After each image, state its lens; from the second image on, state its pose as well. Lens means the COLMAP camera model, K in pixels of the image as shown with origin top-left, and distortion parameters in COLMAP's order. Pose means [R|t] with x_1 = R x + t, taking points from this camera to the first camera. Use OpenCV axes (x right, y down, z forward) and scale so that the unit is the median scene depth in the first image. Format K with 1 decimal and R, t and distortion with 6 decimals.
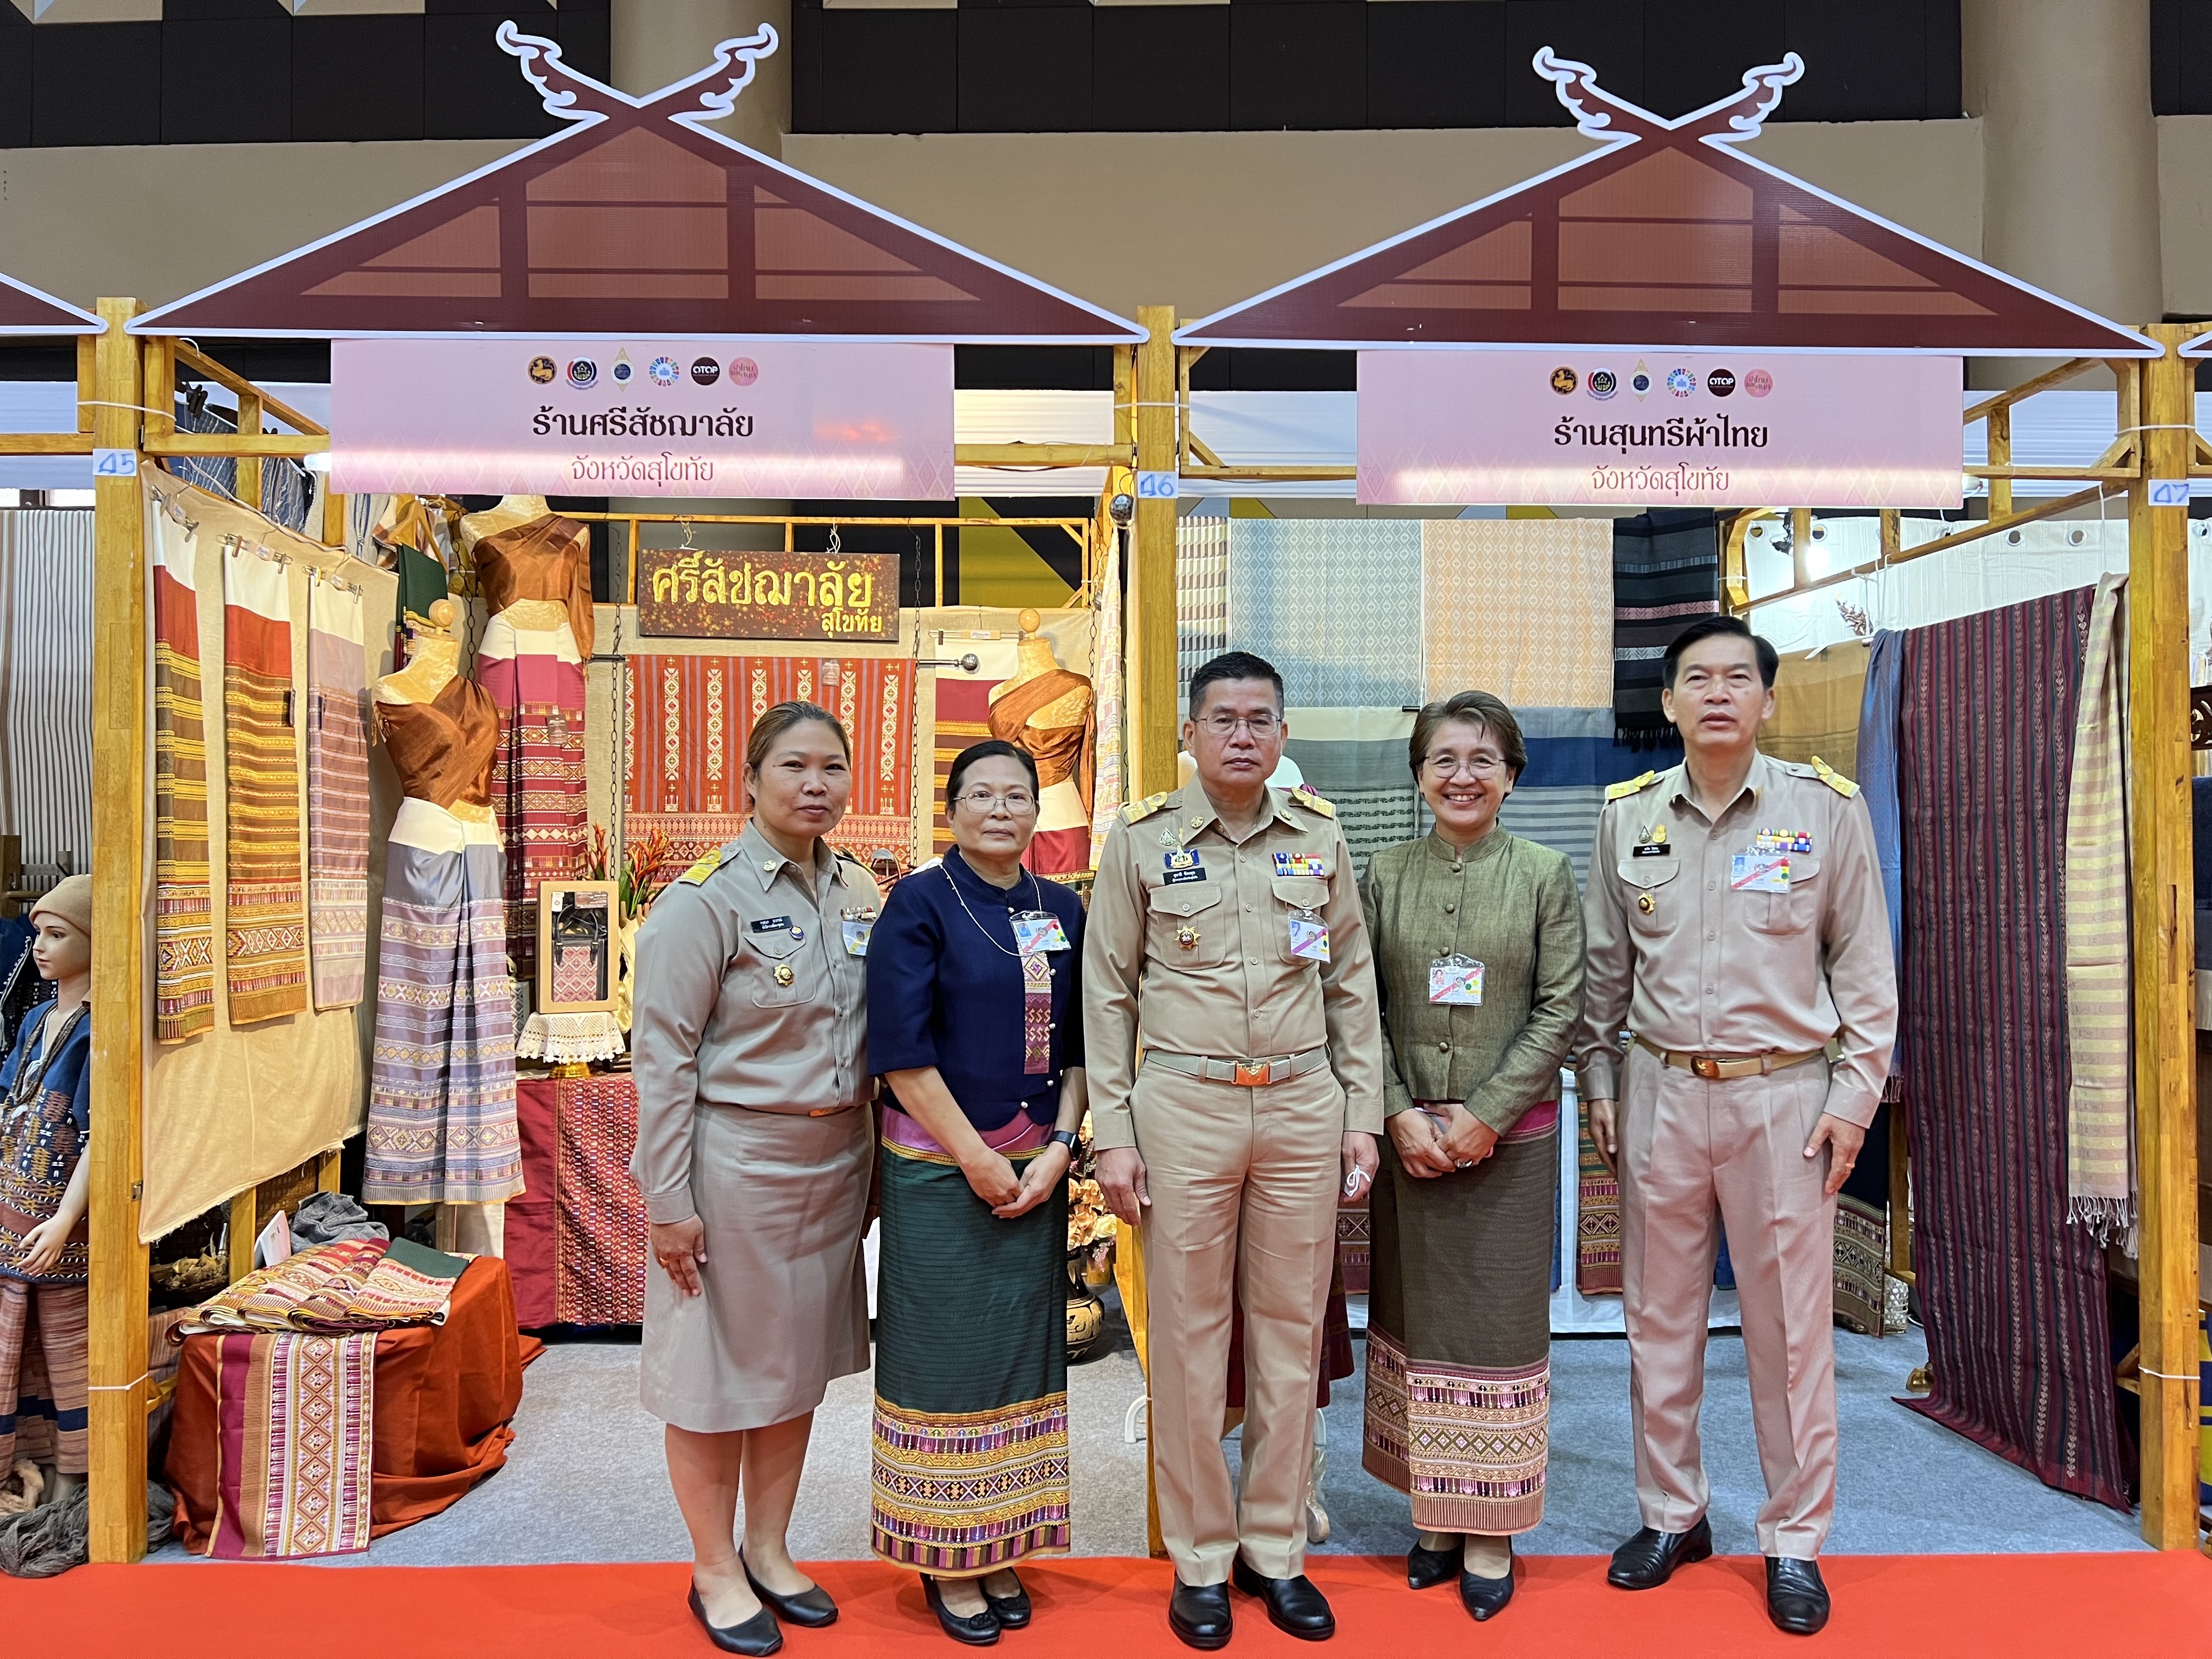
lens RADIAL K [[1651.0, 0, 1115.4], [0, 1651.0, 824.8], [0, 0, 1]] dist [0.064480, -0.078121]
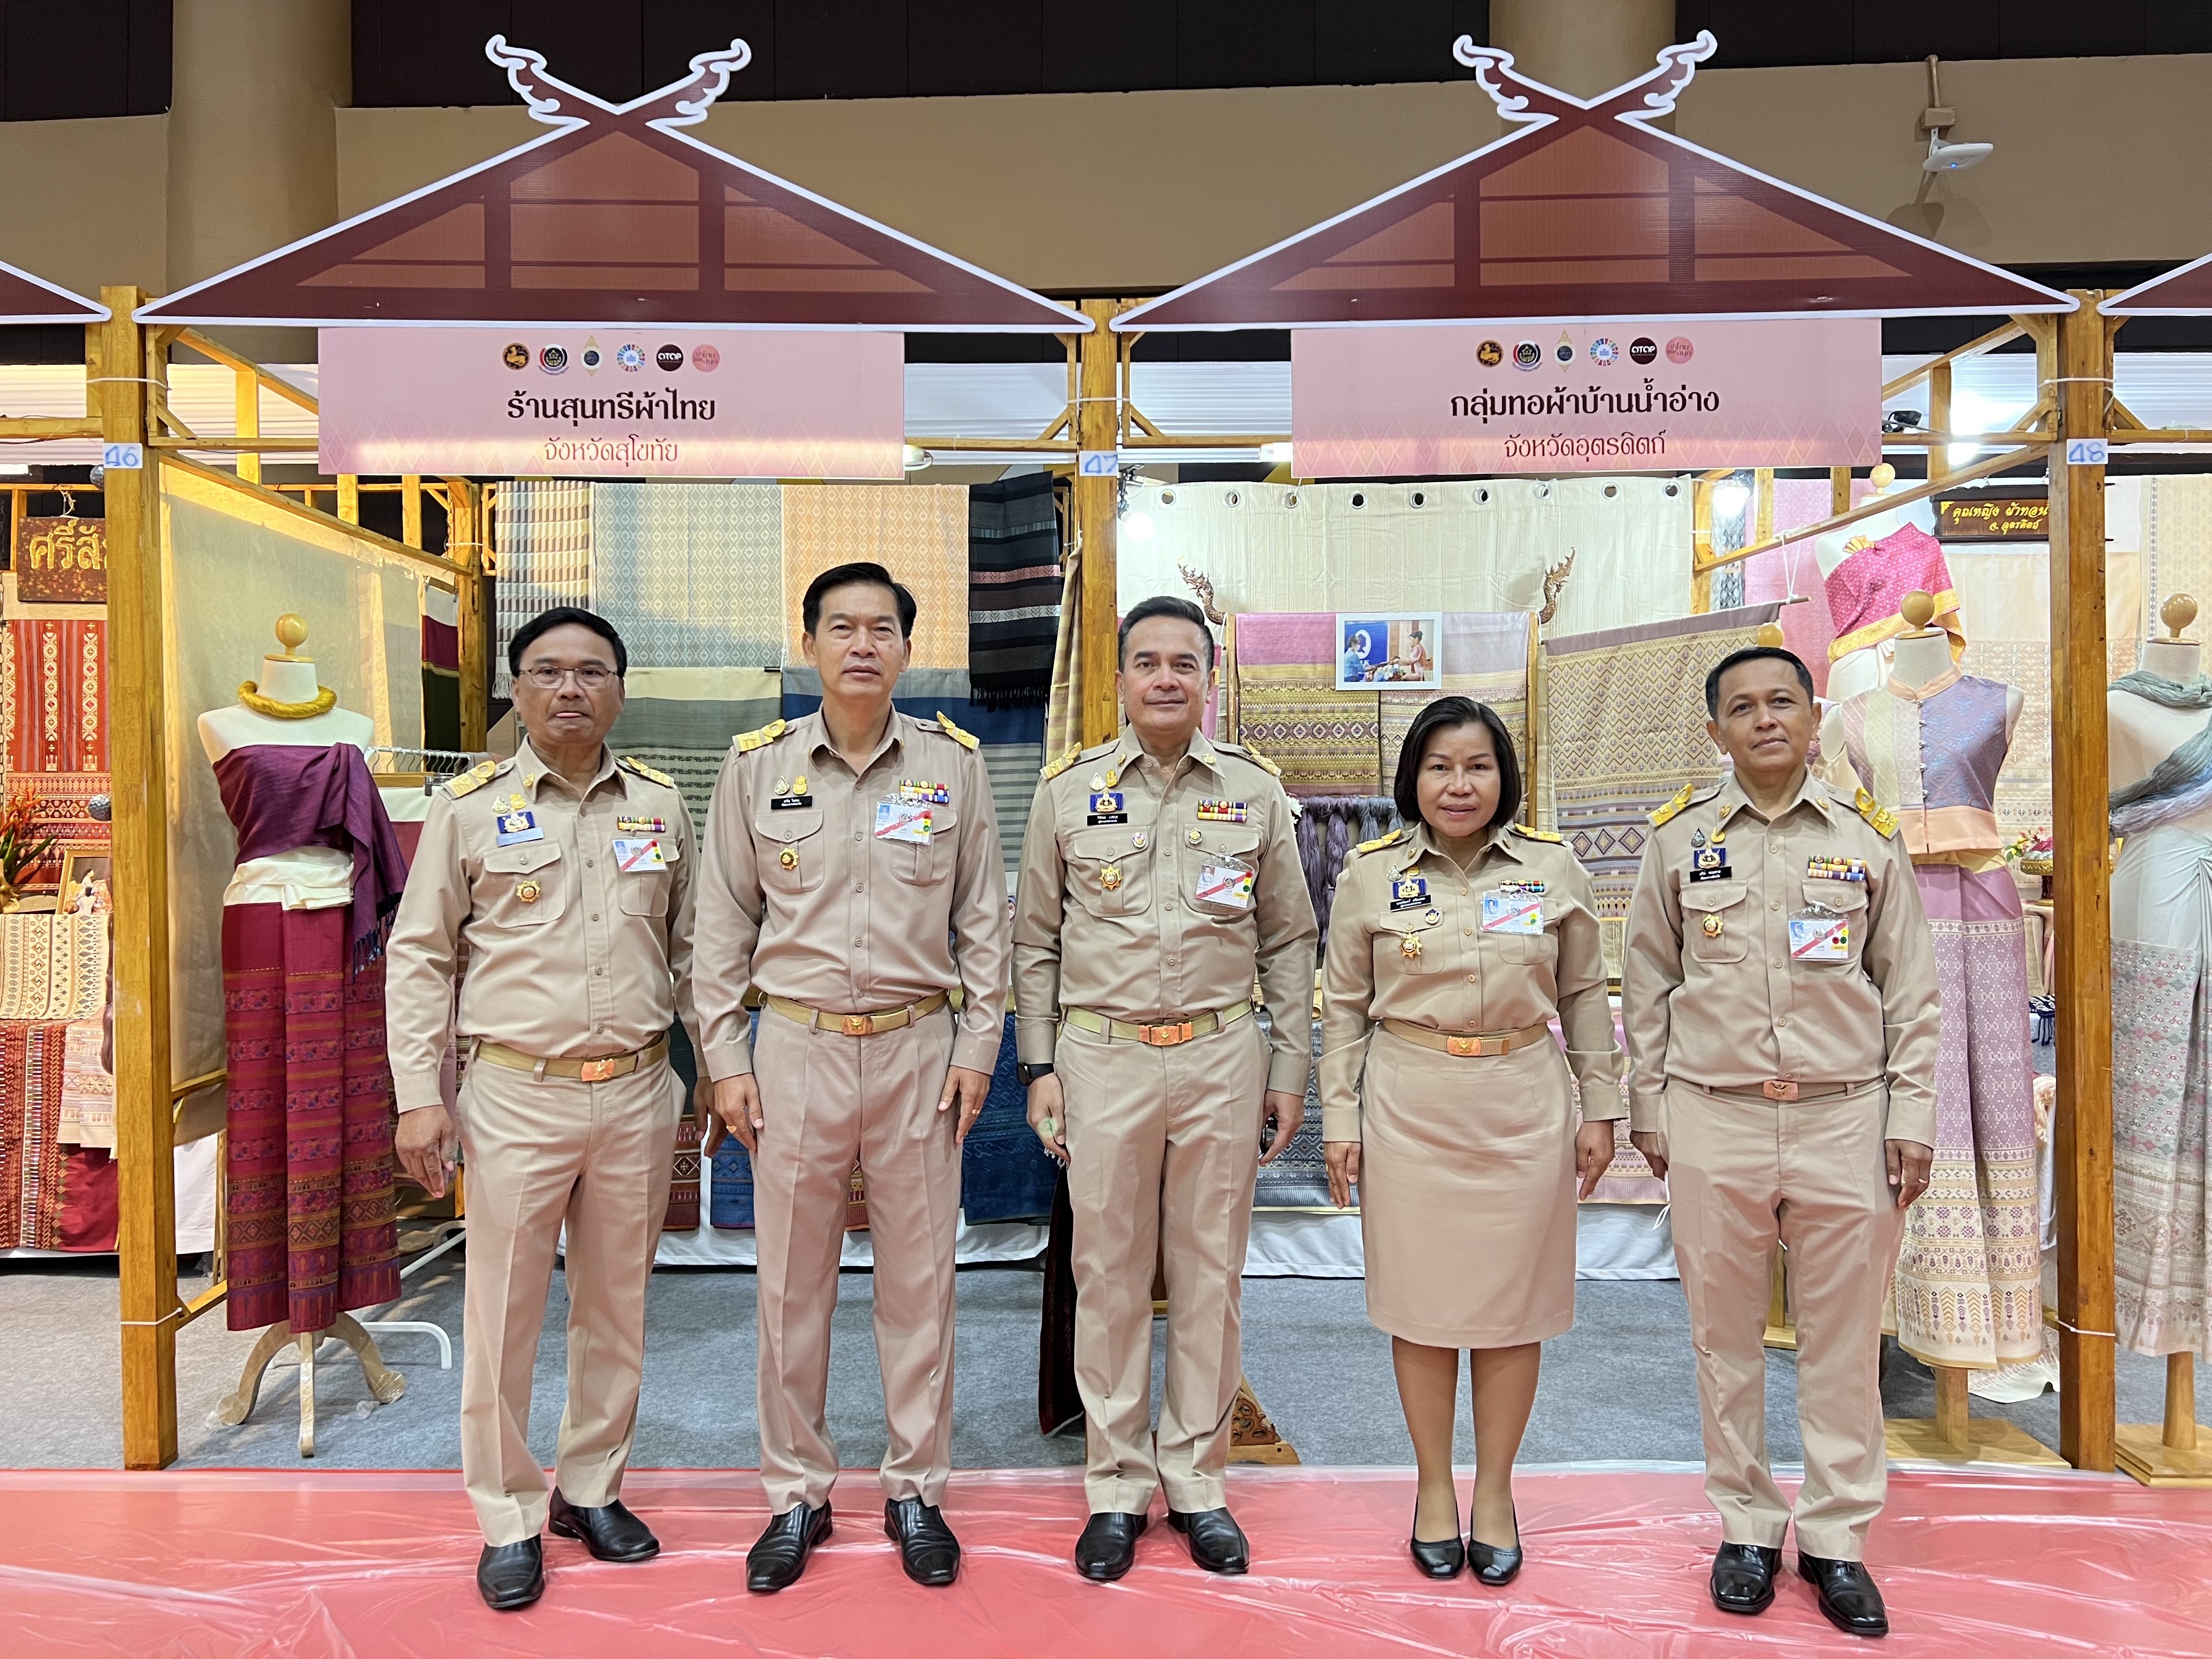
lens RADIAL K [[1658.2, 0, 1108.3], [0, 1658.2, 816.3], [0, 0, 1]] dist [0.055011, -0.070495]
pose [[0.999686, -0.002804, -0.024889, 0.594735], [0.003277, 0.999814, 0.018981, 0.003382], [0.024831, -0.019057, 0.999510, -0.042202]]
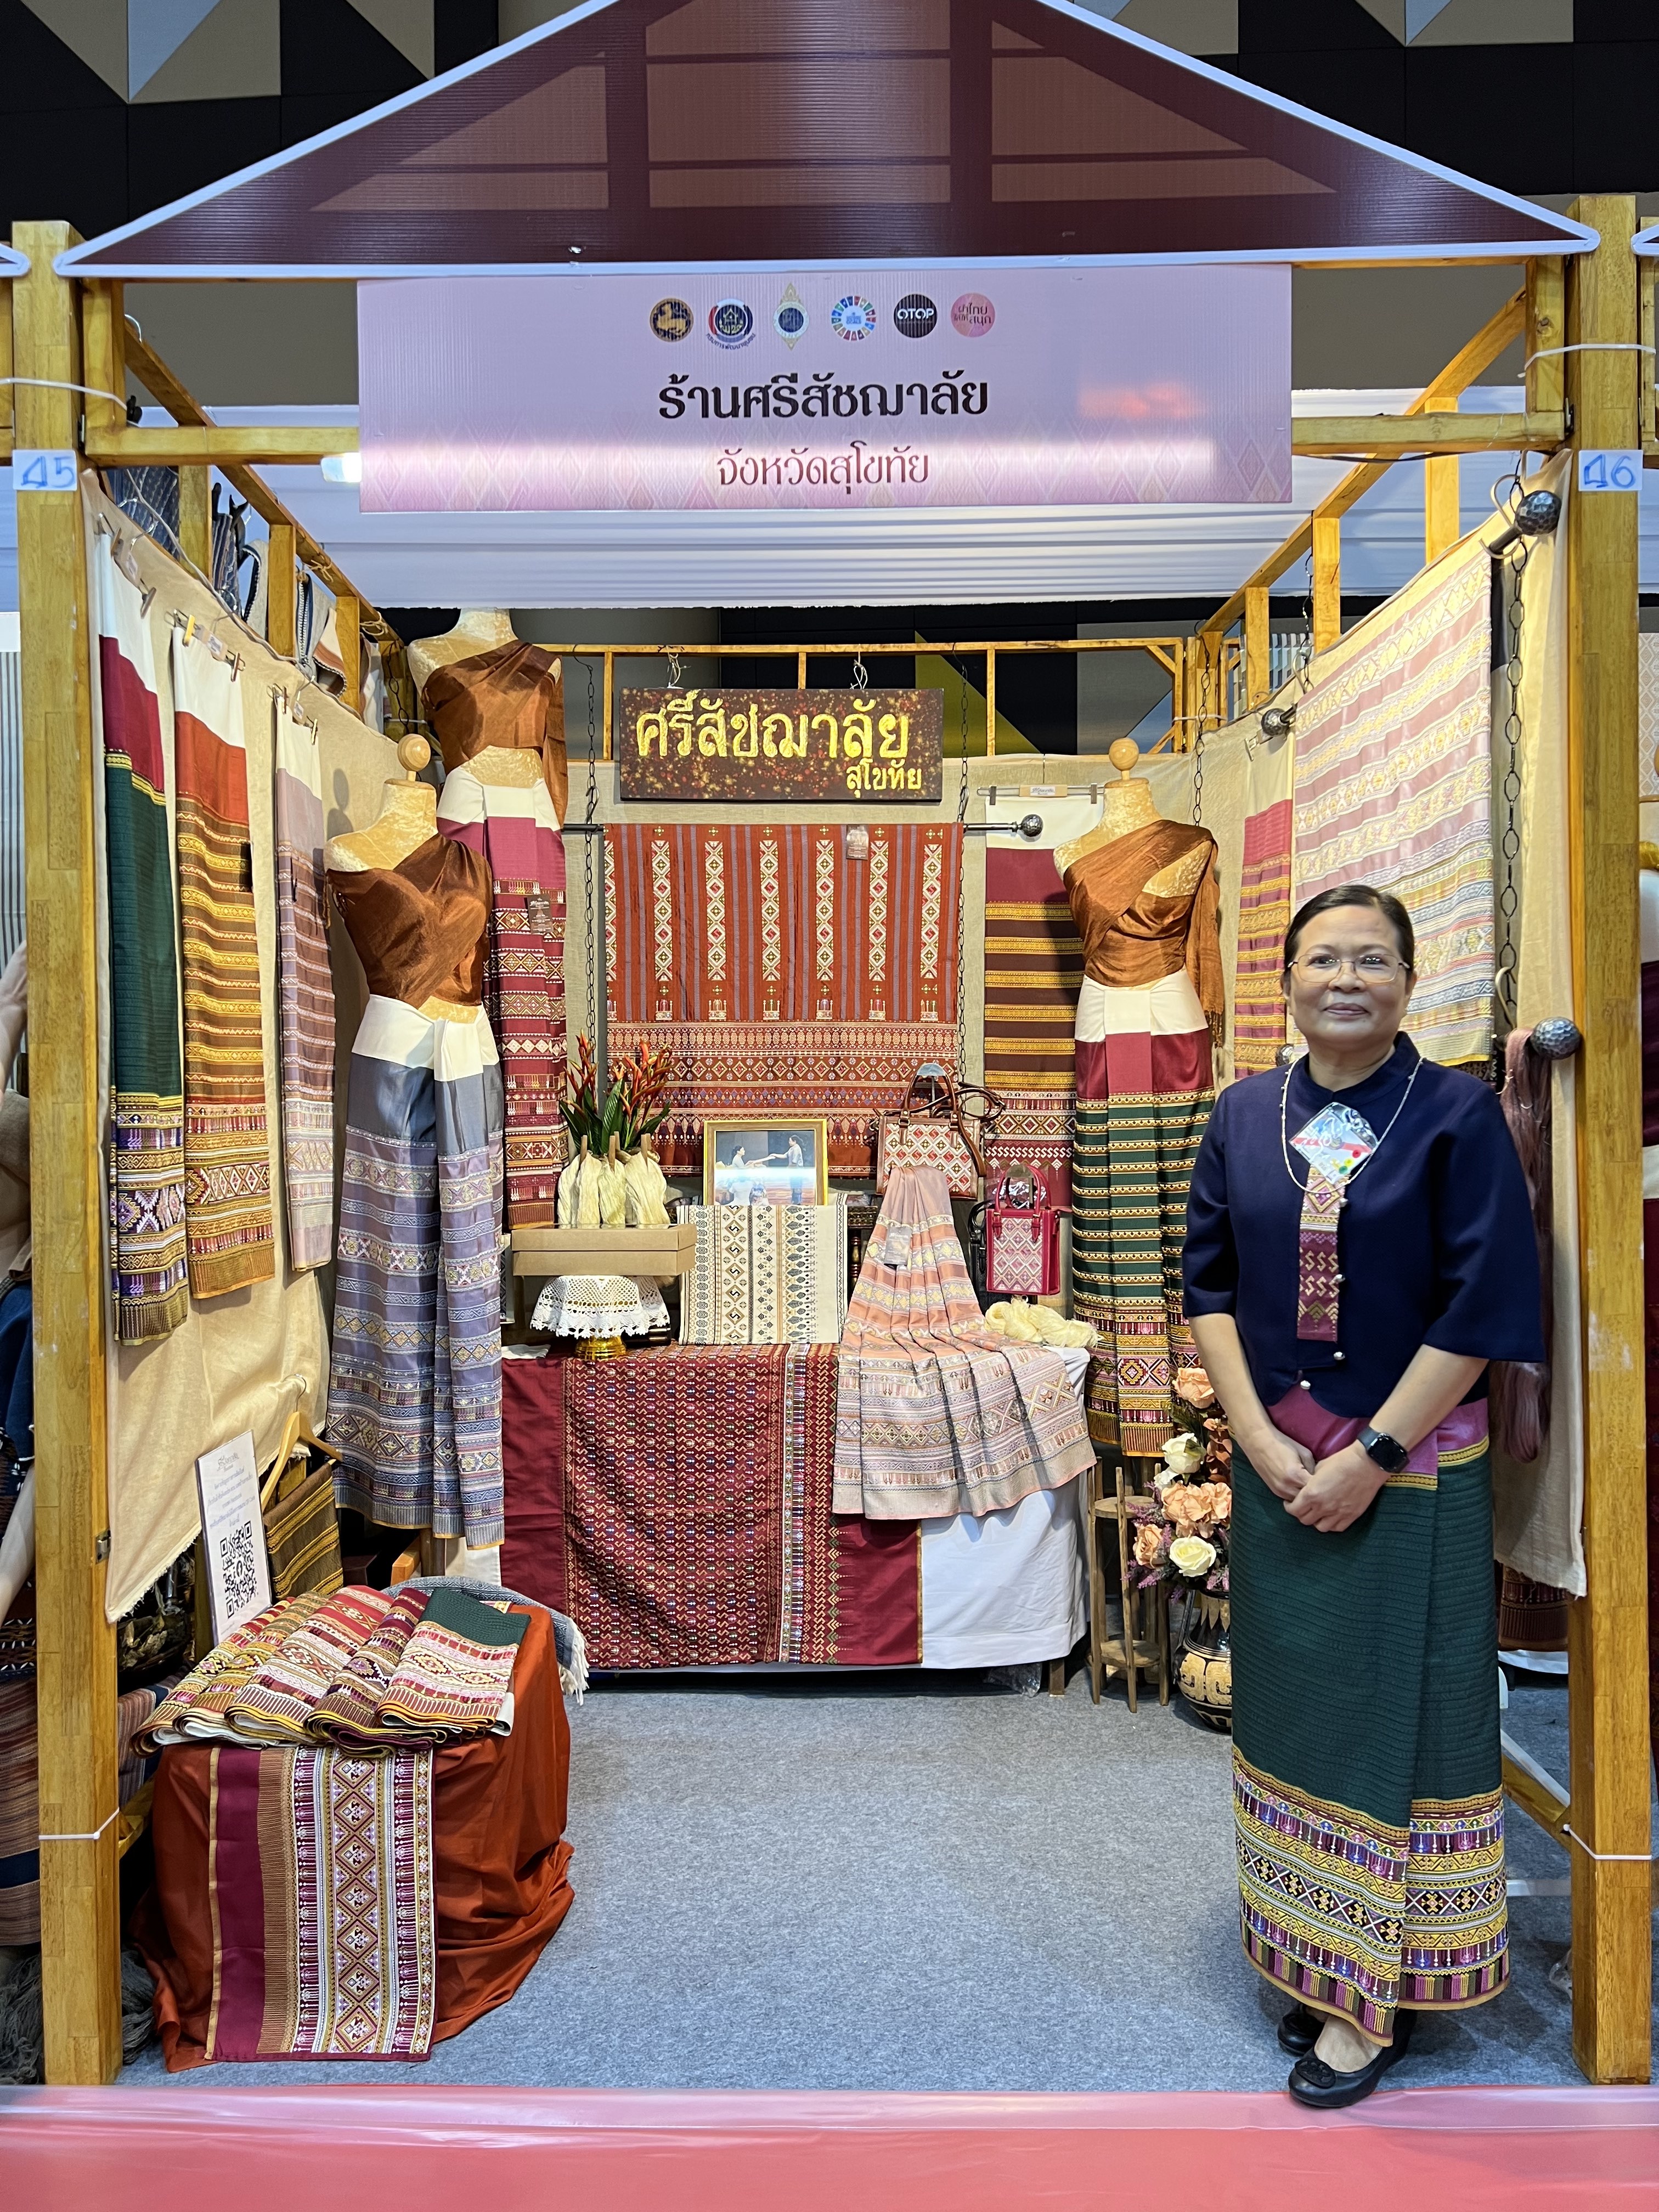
lens RADIAL K [[1655.4, 0, 837.0], [0, 1655.4, 1113.2], [0, 0, 1]] dist [0.064592, -0.077081]
pose [[0.999608, -0.009174, -0.026469, -0.231799], [0.009912, 0.999561, 0.027910, 0.022034], [0.026201, -0.028162, 0.999260, 0.287981]]
